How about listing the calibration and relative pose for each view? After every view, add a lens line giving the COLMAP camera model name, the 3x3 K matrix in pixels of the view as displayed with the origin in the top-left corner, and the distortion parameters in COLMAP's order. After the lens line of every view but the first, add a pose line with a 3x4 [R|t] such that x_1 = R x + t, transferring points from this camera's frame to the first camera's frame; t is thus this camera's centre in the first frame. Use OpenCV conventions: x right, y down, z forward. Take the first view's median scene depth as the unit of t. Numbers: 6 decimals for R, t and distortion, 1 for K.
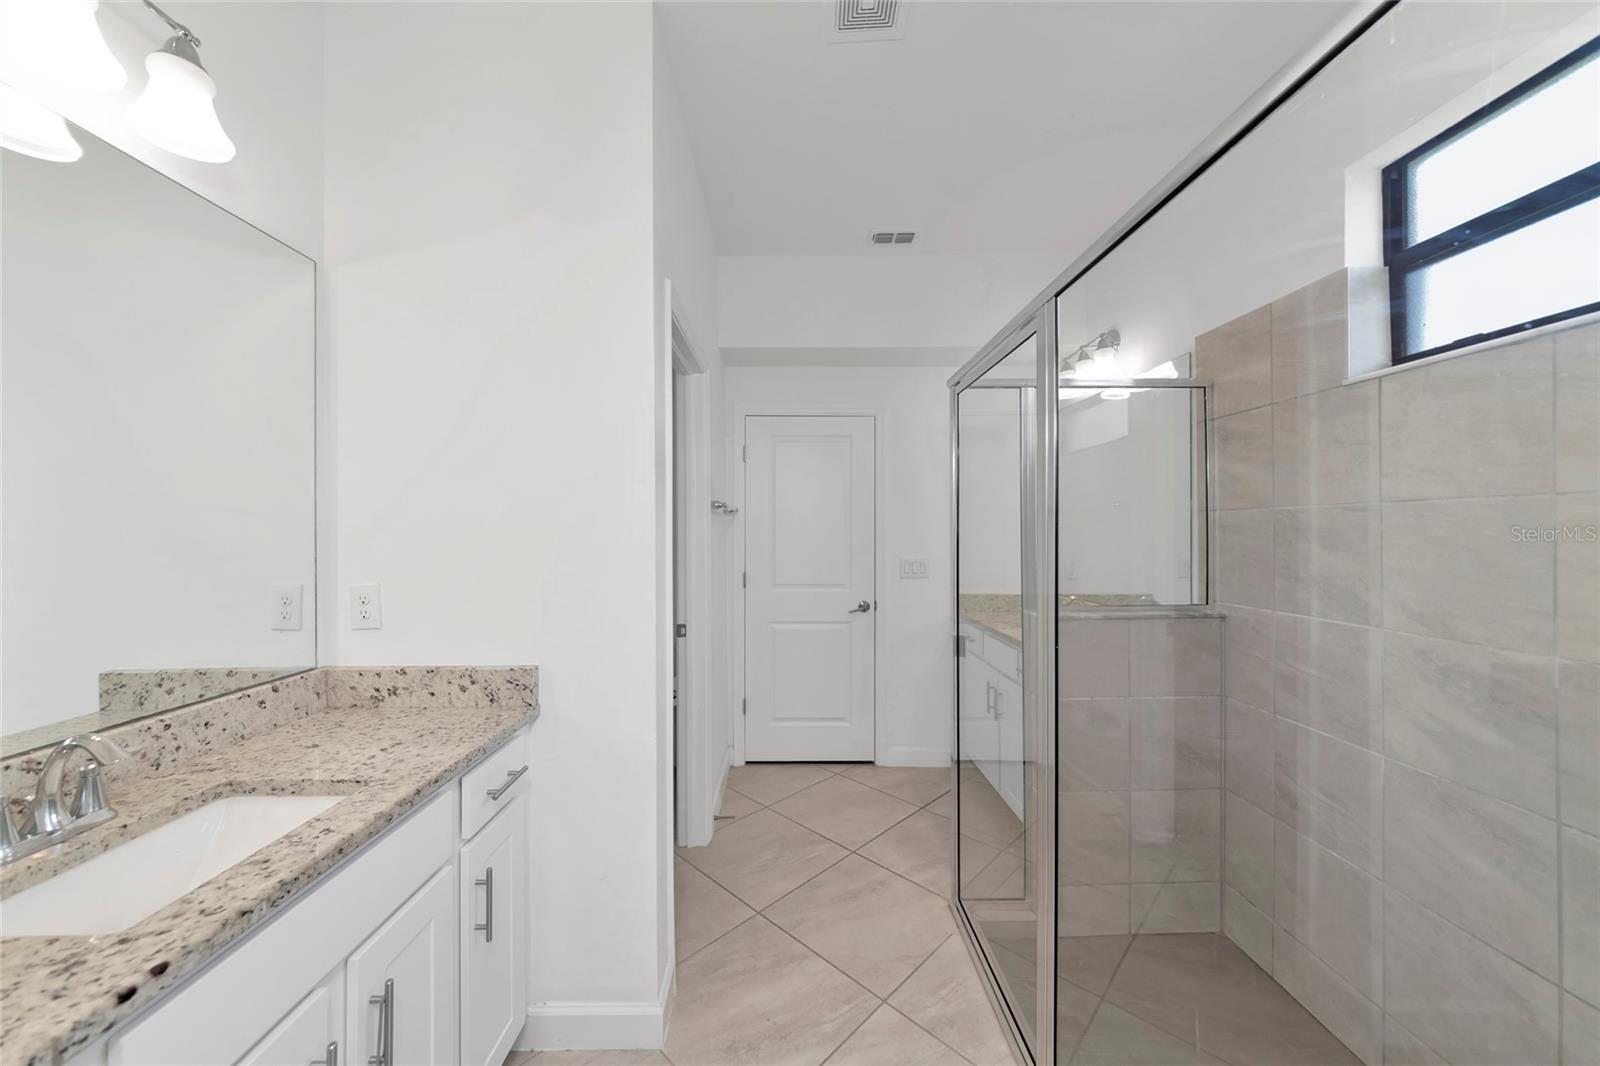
lens RADIAL K [[567.9, 0, 794.4], [0, 567.9, 535.3], [0, 0, 1]] dist [0.013462, 0.000624]
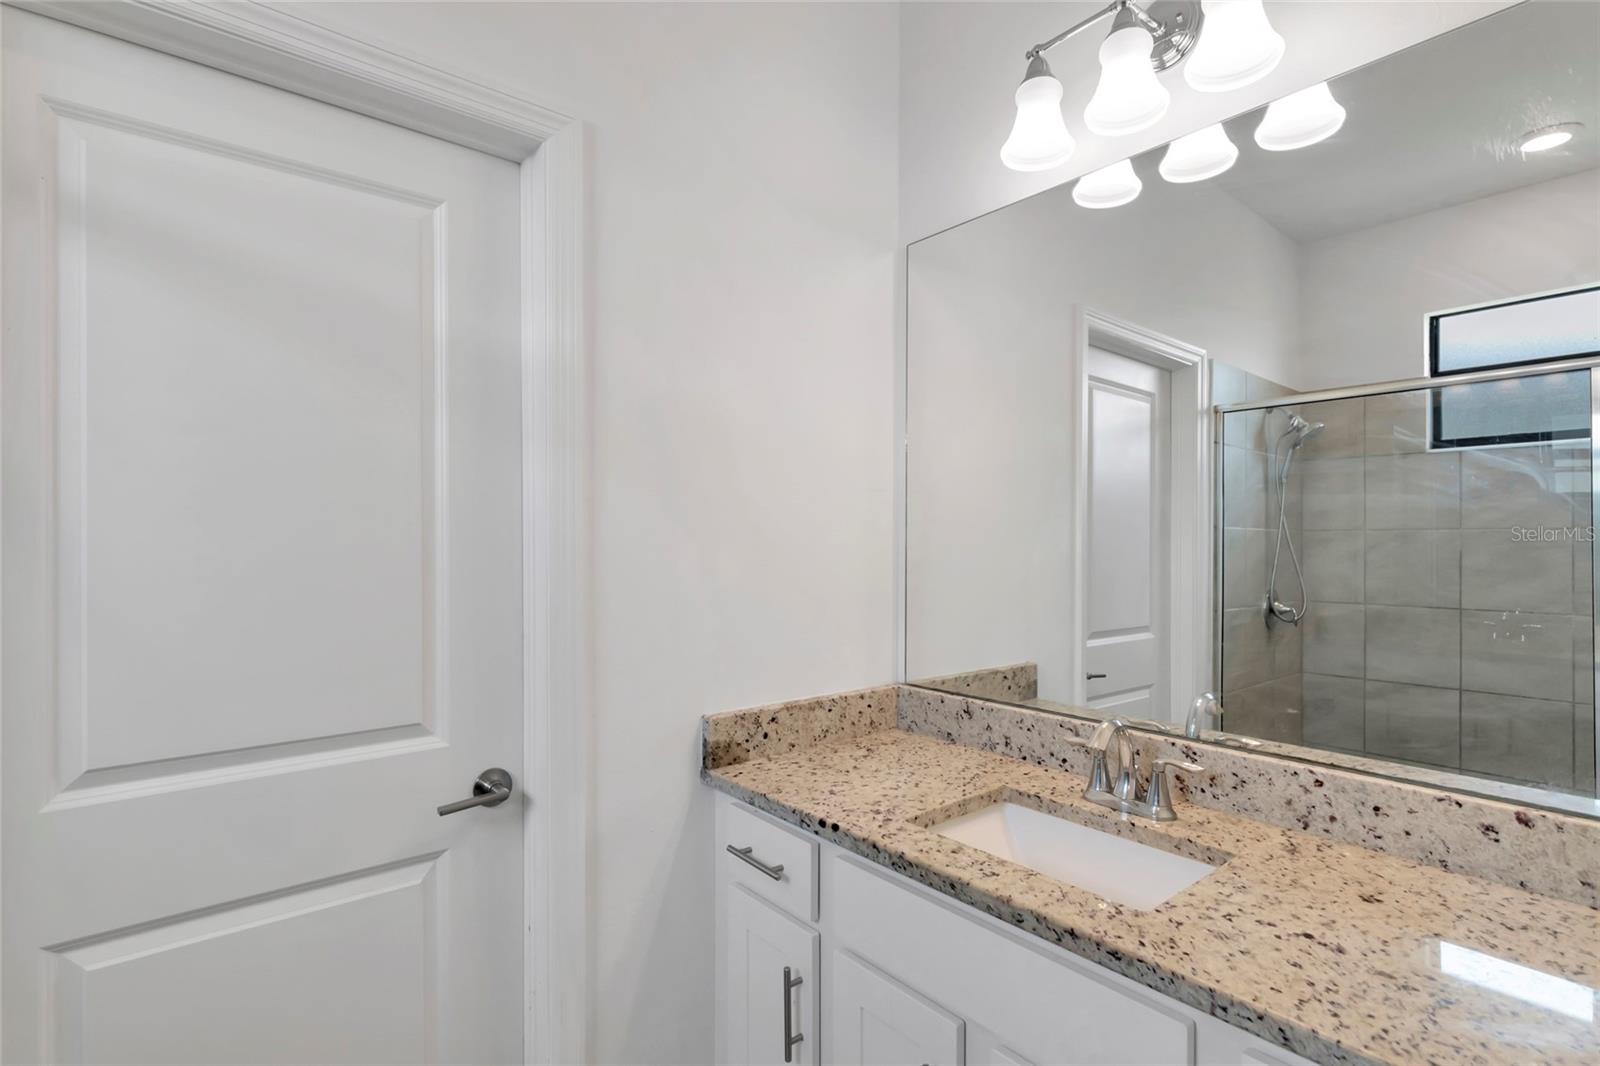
lens RADIAL K [[770.1, 0, 805.1], [0, 770.1, 536.8], [0, 0, 1]] dist [0.033217, -0.002330]
pose [[-0.779381, 0.004475, -0.626534, 0.133724], [0.006462, 0.999979, -0.000896, -0.009843], [0.626517, -0.004746, -0.779393, 1.392994]]
